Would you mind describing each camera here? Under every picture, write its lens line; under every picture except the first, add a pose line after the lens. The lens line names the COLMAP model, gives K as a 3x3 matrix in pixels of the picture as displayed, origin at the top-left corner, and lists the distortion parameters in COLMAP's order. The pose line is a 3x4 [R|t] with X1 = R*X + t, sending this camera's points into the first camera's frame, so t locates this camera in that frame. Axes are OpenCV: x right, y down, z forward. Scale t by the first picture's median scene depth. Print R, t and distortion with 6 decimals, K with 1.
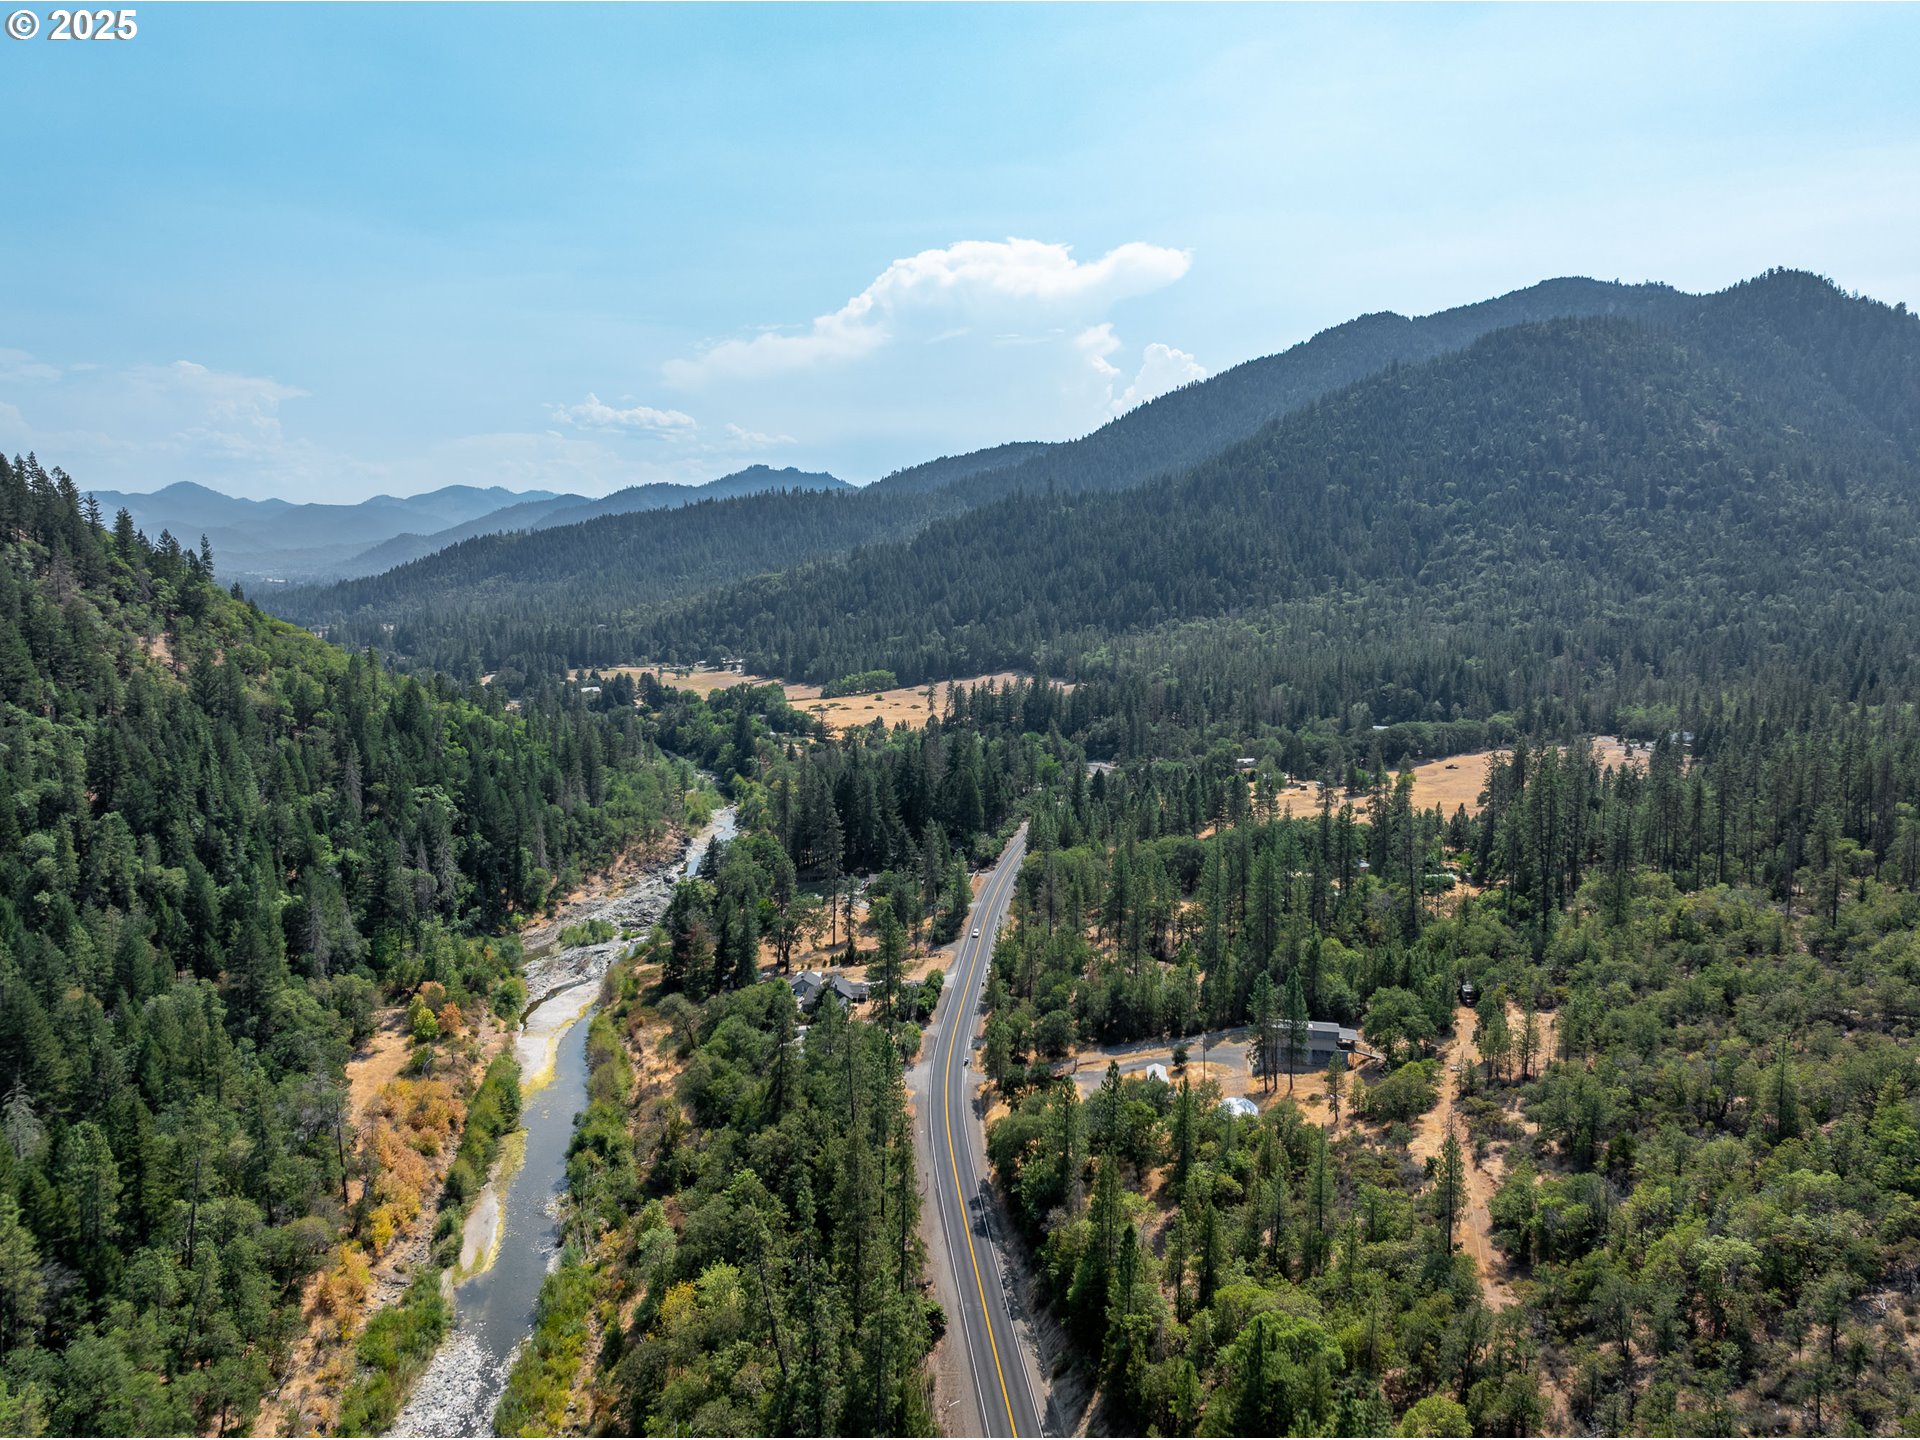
lens RADIAL K [[1370.7, 0, 963.6], [0, 1370.7, 712.4], [0, 0, 1]] dist [-0.032177, 0.009965]
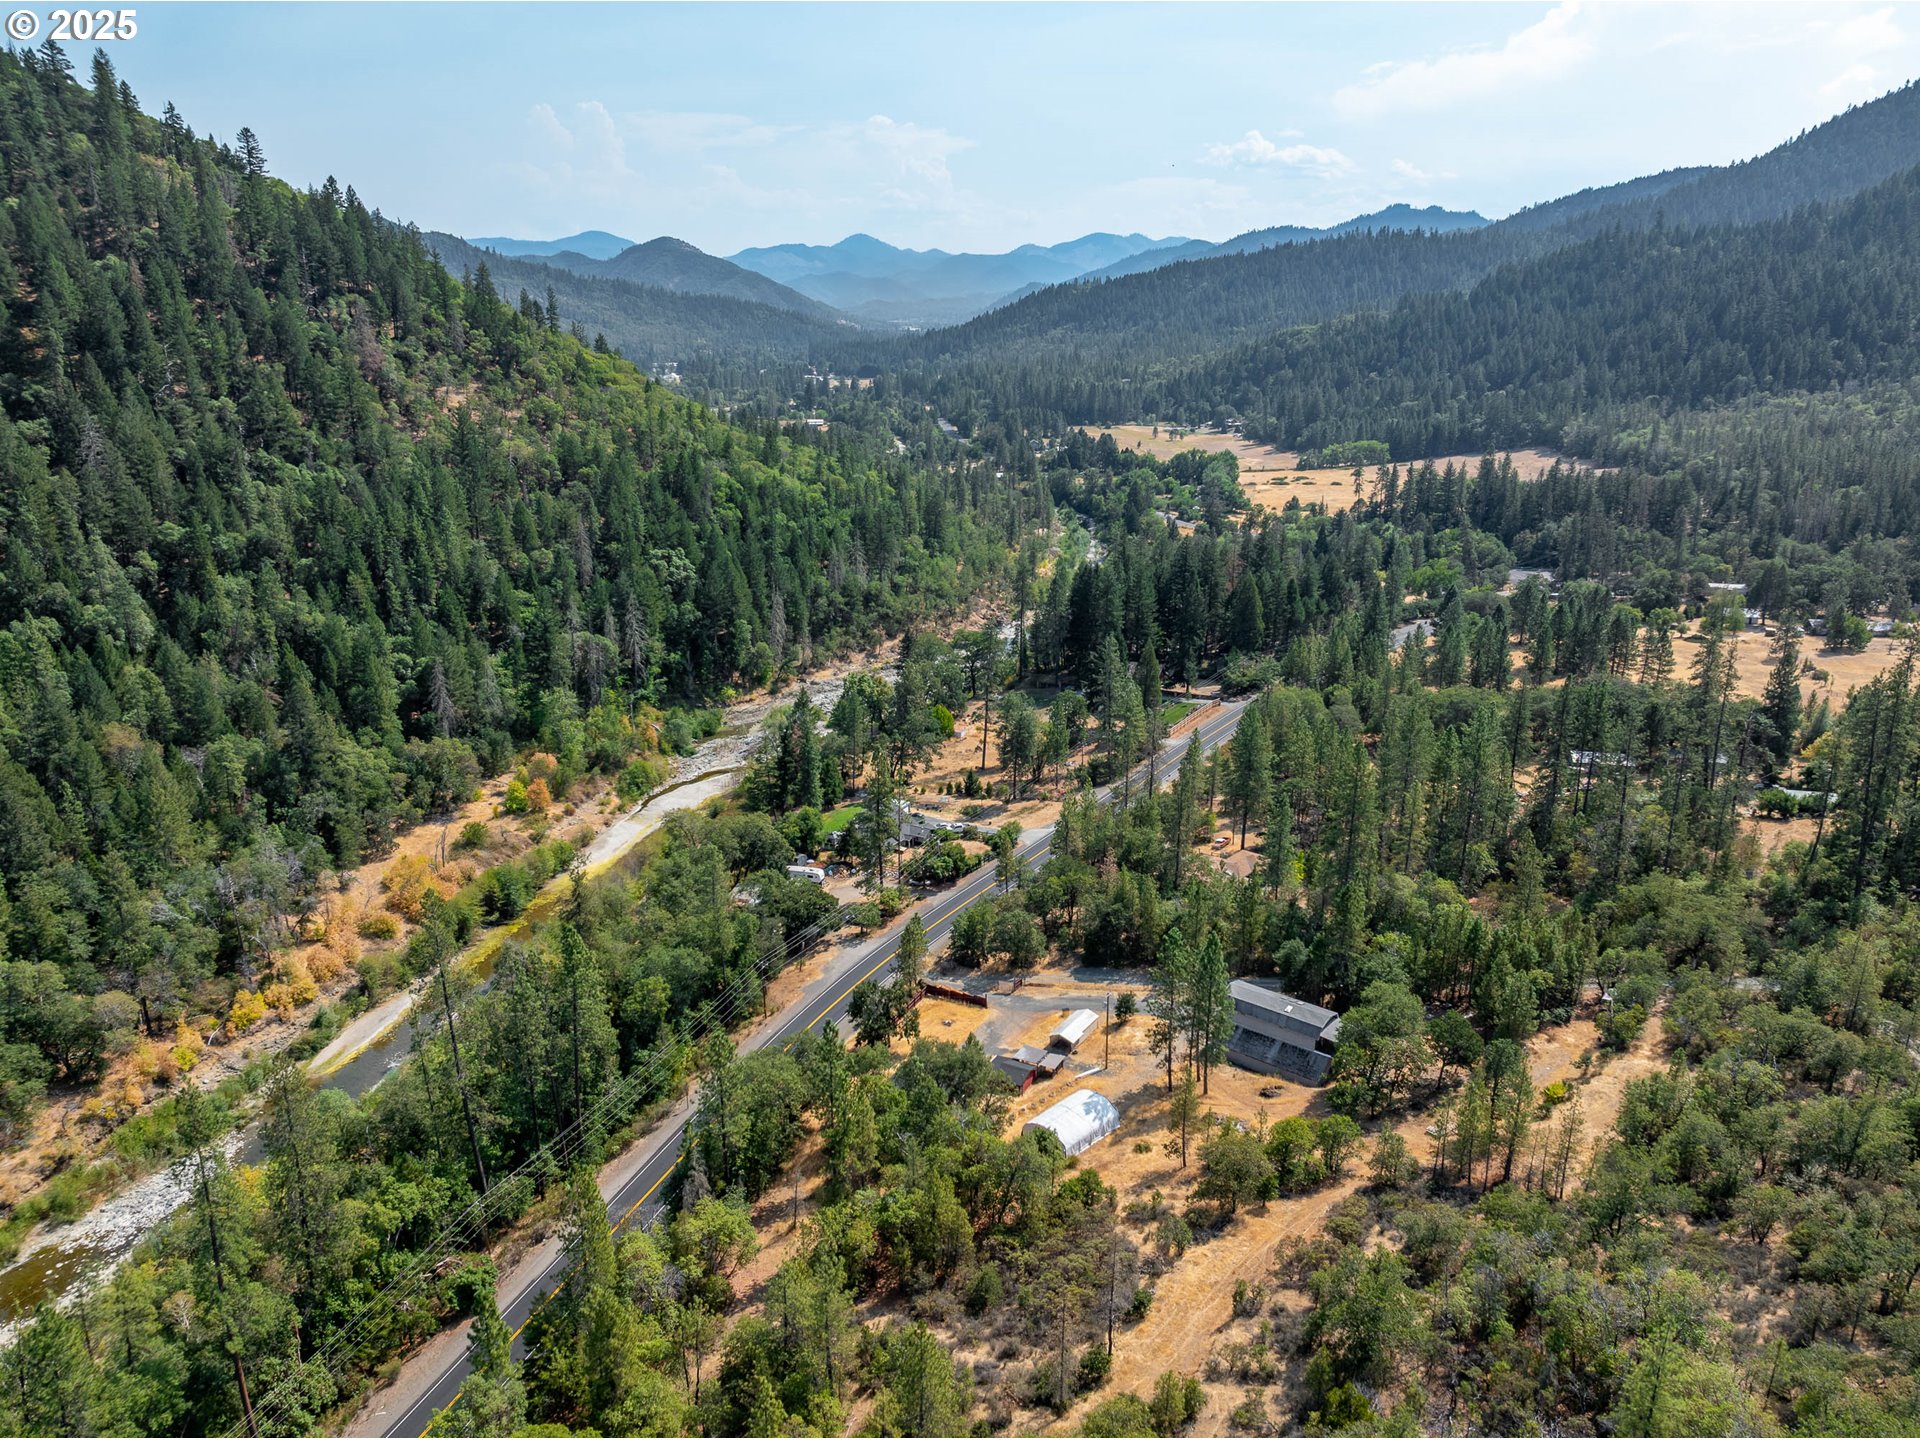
lens RADIAL K [[1370.7, 0, 963.7], [0, 1370.7, 721.8], [0, 0, 1]] dist [-0.032177, 0.009965]
pose [[0.899758, 0.126058, -0.417786, 0.089607], [-0.048234, 0.980231, 0.191885, -0.009213], [0.433716, -0.152498, 0.888051, 0.076441]]
